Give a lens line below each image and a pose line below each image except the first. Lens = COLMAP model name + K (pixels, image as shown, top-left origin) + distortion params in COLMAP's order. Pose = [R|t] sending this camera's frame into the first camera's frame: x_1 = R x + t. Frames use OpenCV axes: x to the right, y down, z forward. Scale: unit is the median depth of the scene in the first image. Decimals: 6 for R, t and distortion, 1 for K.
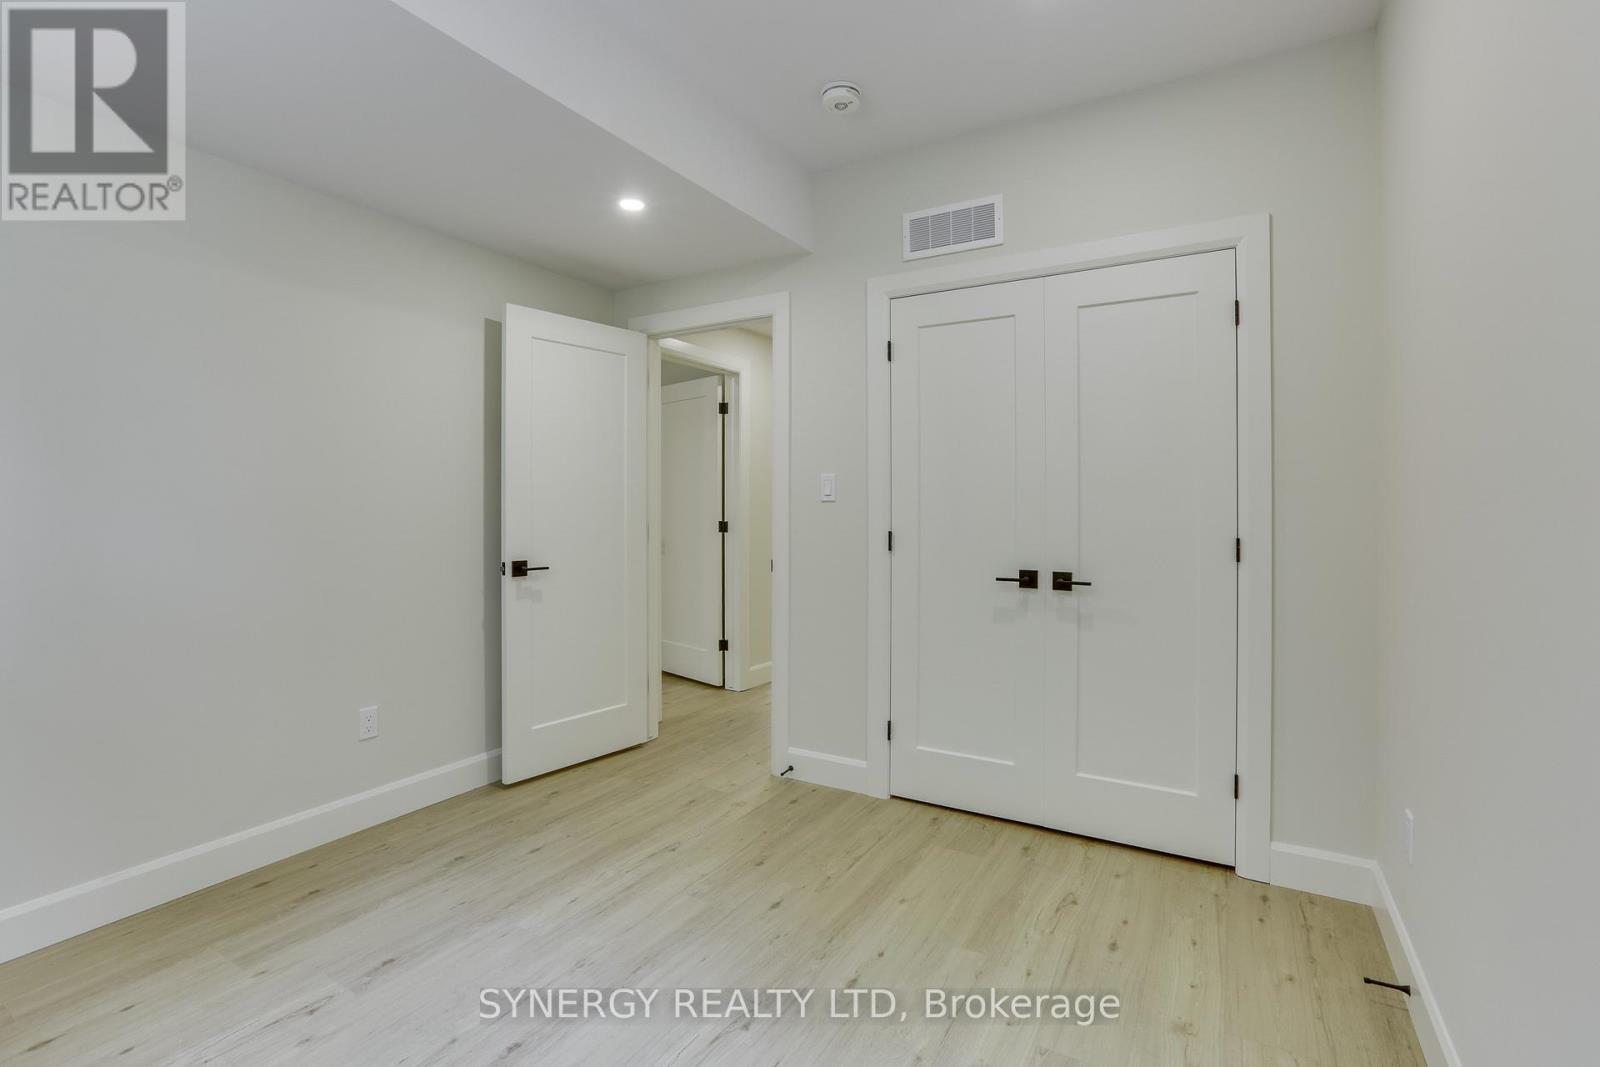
lens RADIAL K [[735.5, 0, 799.8], [0, 735.5, 515.5], [0, 0, 1]] dist [-0.048286, 0.022401]
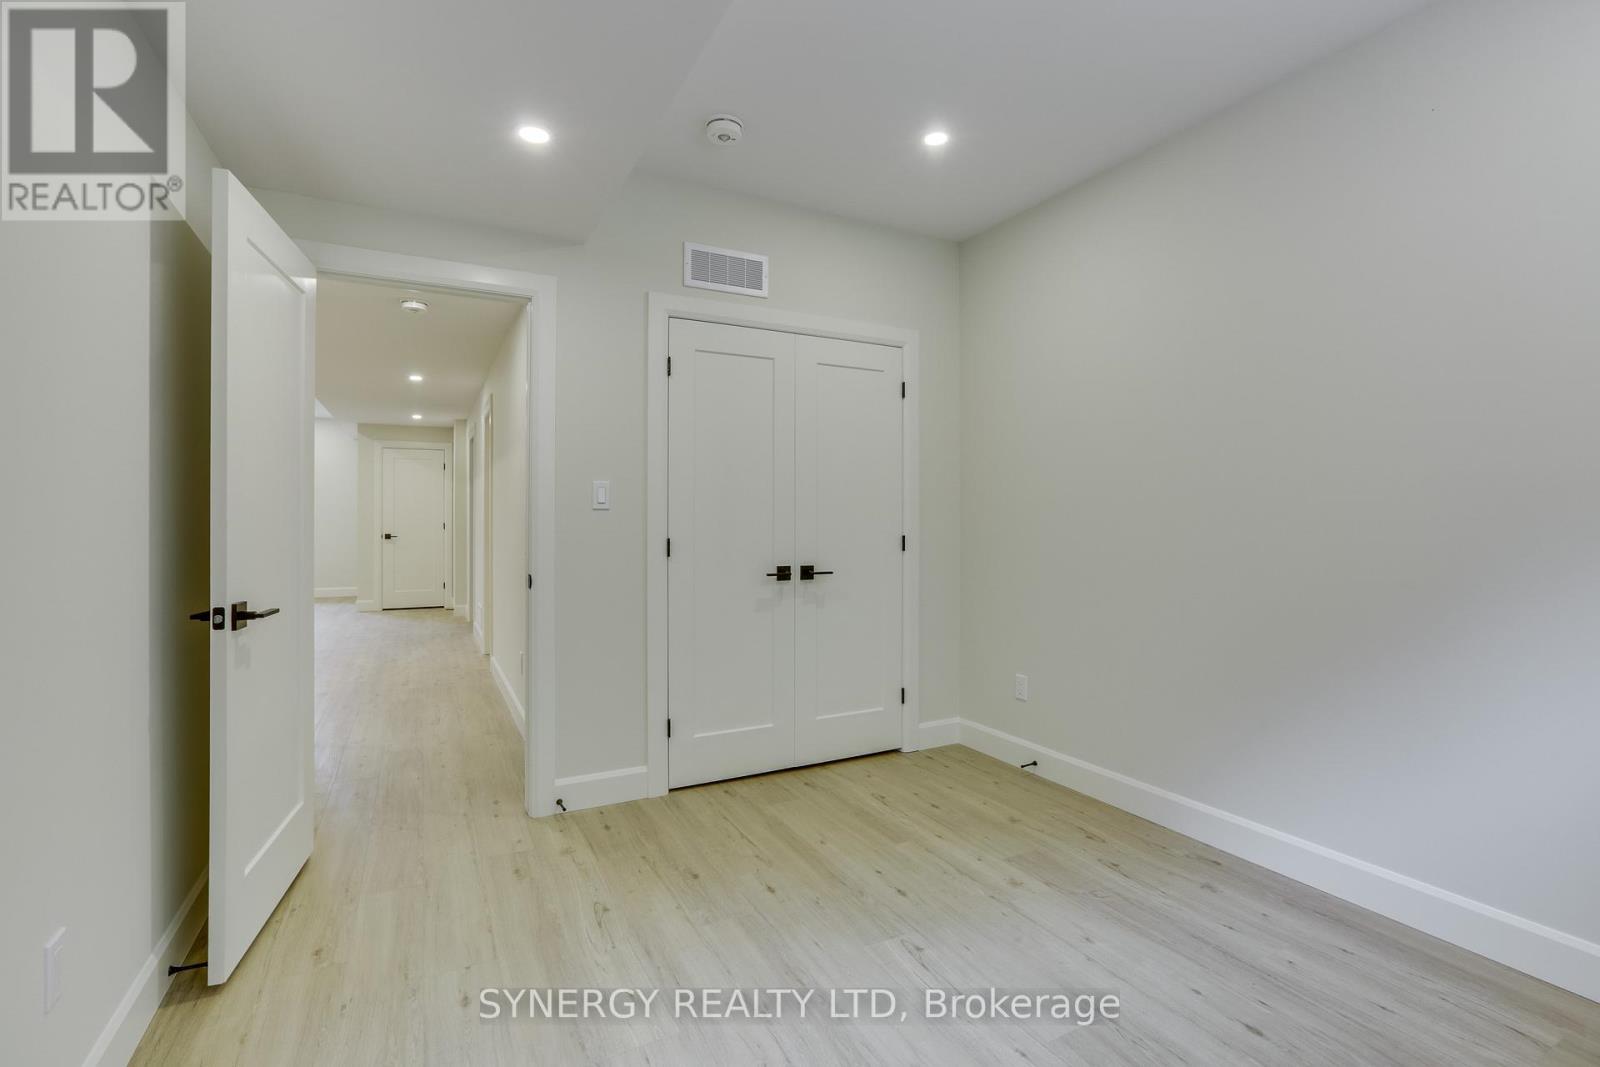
lens RADIAL K [[717.9, 0, 797.8], [0, 717.9, 525.2], [0, 0, 1]] dist [-0.044456, 0.014170]
pose [[0.523654, -0.010857, 0.851862, -0.711792], [0.007946, 0.999938, 0.007859, -0.004227], [-0.851894, 0.002653, 0.523708, 0.334427]]
